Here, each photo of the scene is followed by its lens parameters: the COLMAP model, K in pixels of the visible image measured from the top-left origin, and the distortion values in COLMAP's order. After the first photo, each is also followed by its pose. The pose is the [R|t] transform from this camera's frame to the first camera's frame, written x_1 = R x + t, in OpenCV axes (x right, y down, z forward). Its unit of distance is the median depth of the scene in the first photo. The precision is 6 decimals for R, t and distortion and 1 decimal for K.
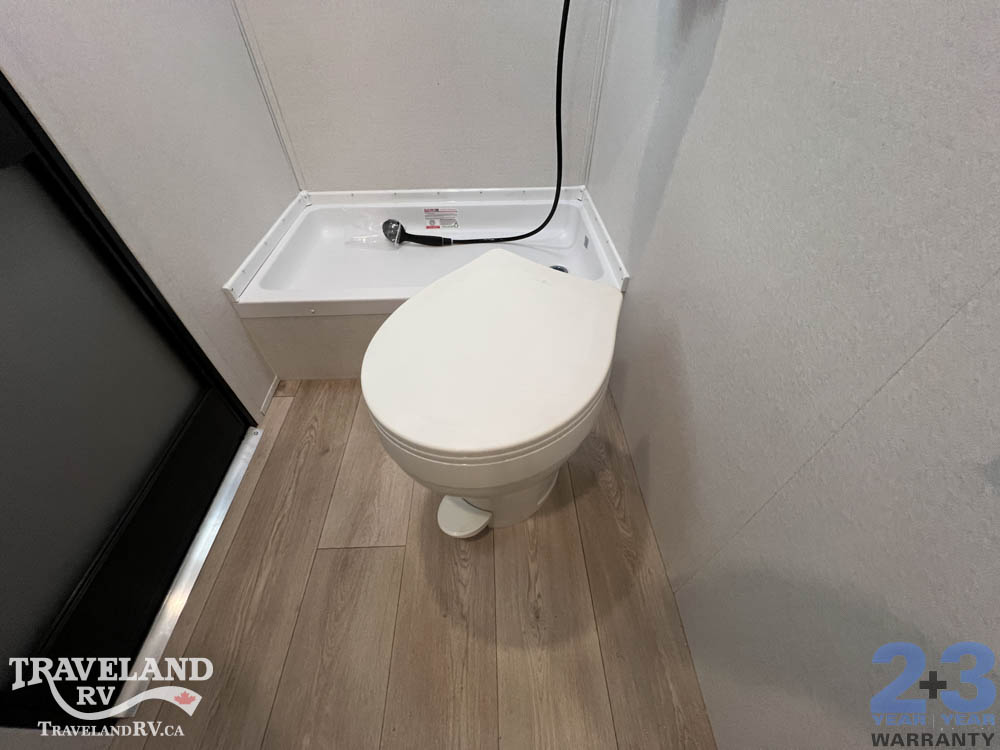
lens RADIAL K [[397.8, 0, 501.7], [0, 397.8, 372.7], [0, 0, 1]] dist [0.000963, 0.000145]
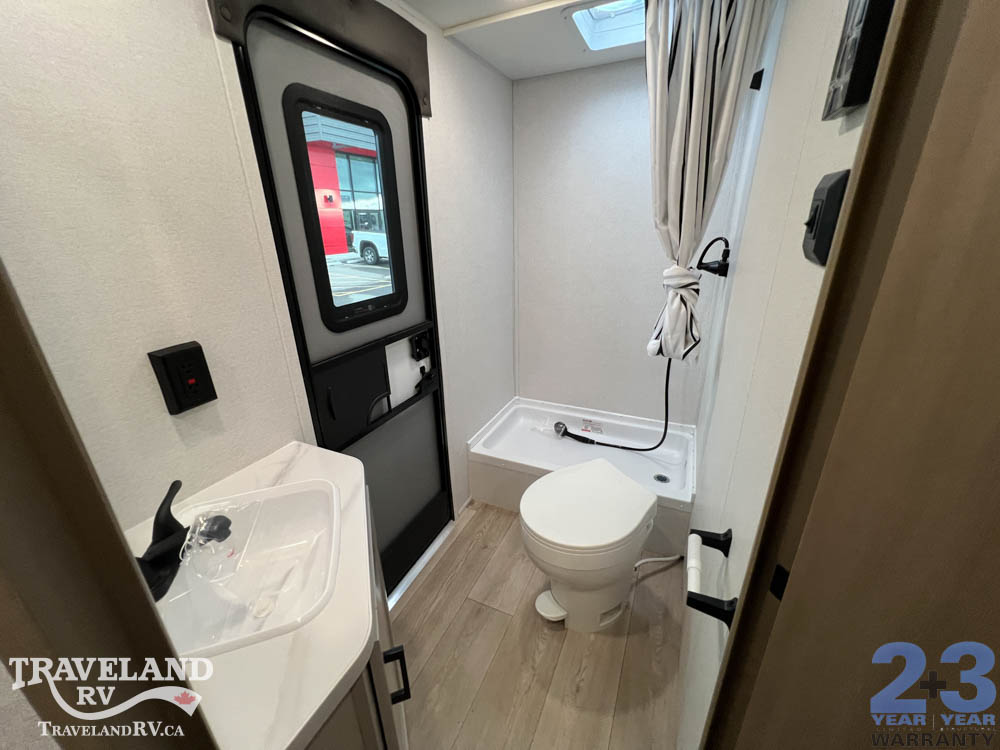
lens RADIAL K [[397.8, 0, 498.7], [0, 397.8, 373.6], [0, 0, 1]] dist [-0.000328, 0.000027]
pose [[0.889401, 0.141778, -0.434586, 0.233264], [-0.310786, 0.884713, -0.347413, 0.113979], [0.335228, 0.444053, 0.830927, -0.698412]]
